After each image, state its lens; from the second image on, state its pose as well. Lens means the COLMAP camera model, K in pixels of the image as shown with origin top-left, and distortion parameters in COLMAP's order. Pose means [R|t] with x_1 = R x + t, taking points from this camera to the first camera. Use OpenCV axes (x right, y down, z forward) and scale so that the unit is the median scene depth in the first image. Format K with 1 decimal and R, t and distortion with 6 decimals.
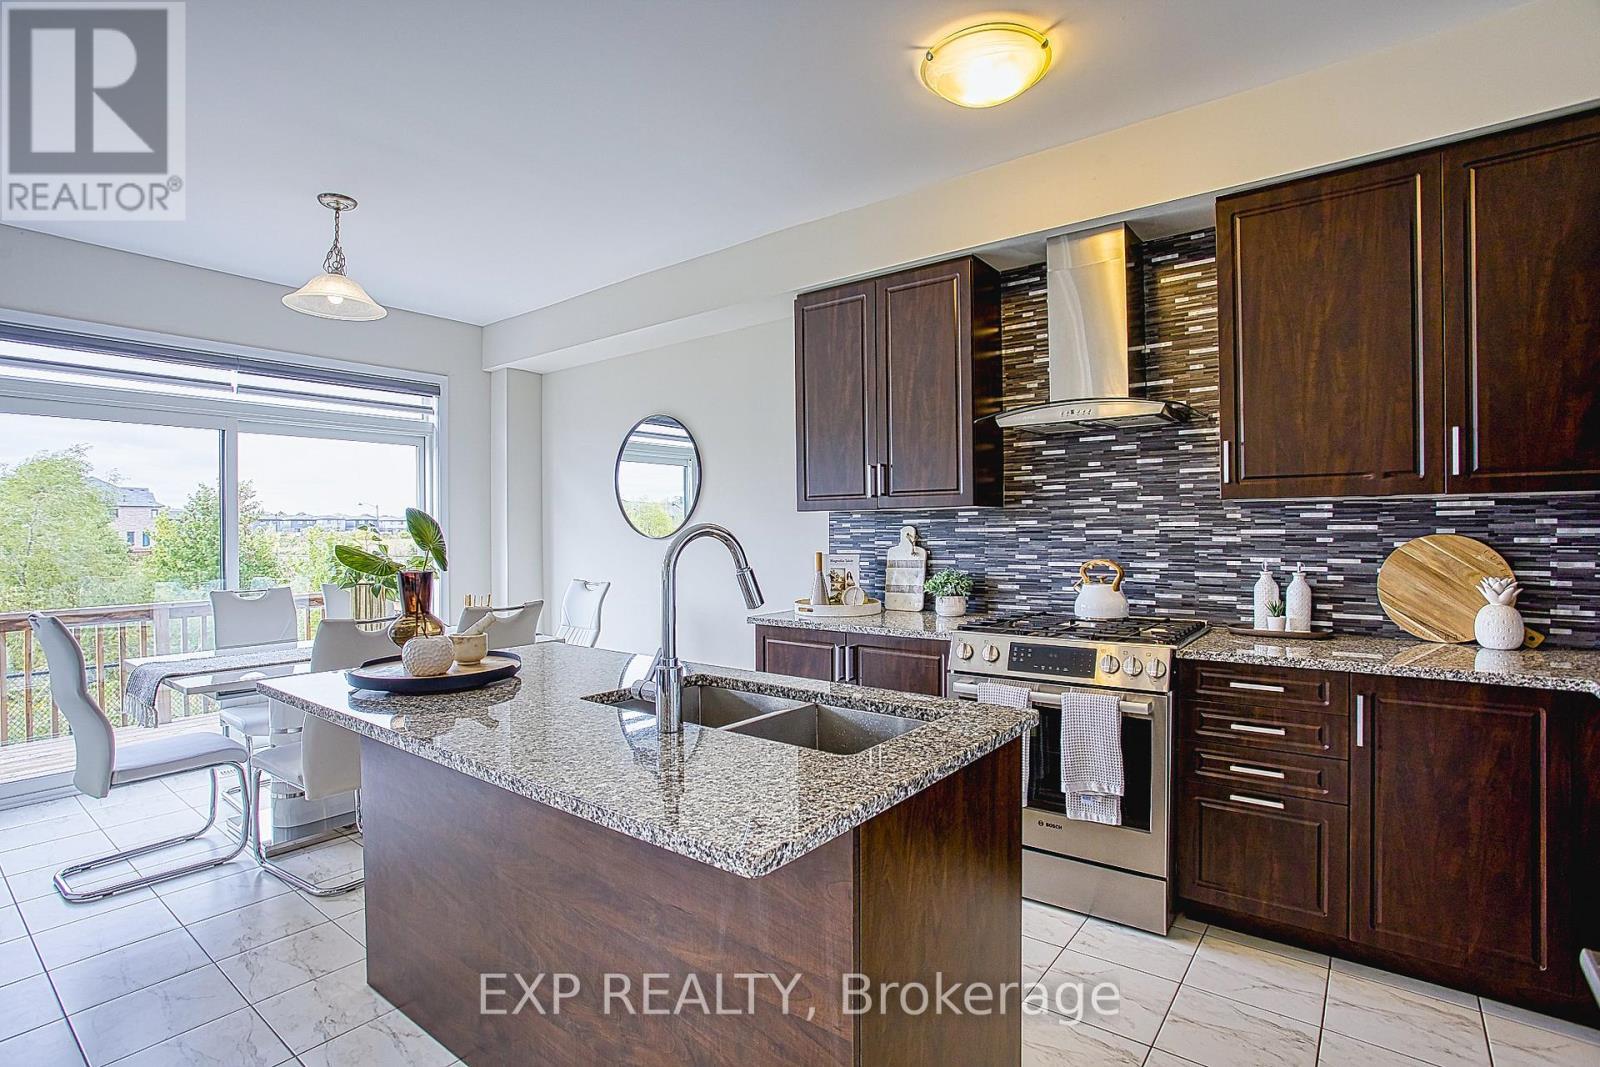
lens RADIAL K [[772.1, 0, 787.0], [0, 772.1, 532.3], [0, 0, 1]] dist [-0.060761, 0.024830]
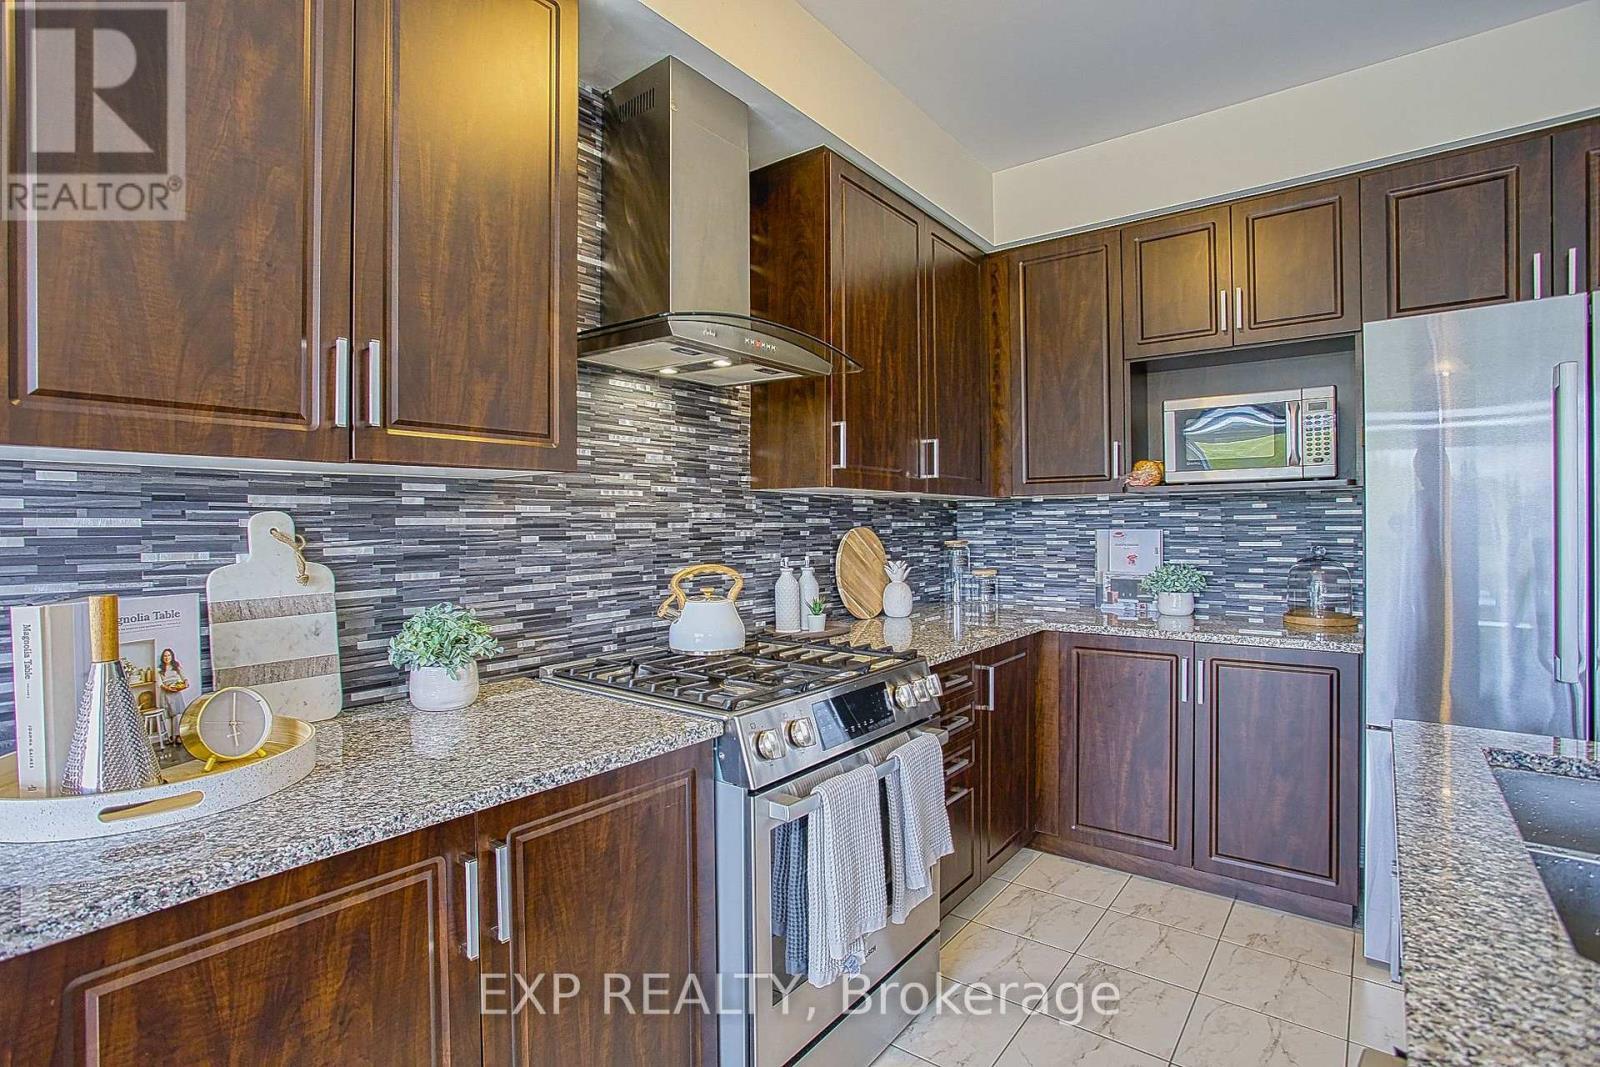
lens RADIAL K [[772.1, 0, 786.8], [0, 772.1, 534.4], [0, 0, 1]] dist [-0.060761, 0.024830]
pose [[-0.002236, -0.003656, 0.999991, -0.277025], [0.011548, 0.999927, 0.003681, 0.006862], [-0.999931, 0.011556, -0.002194, 0.905520]]
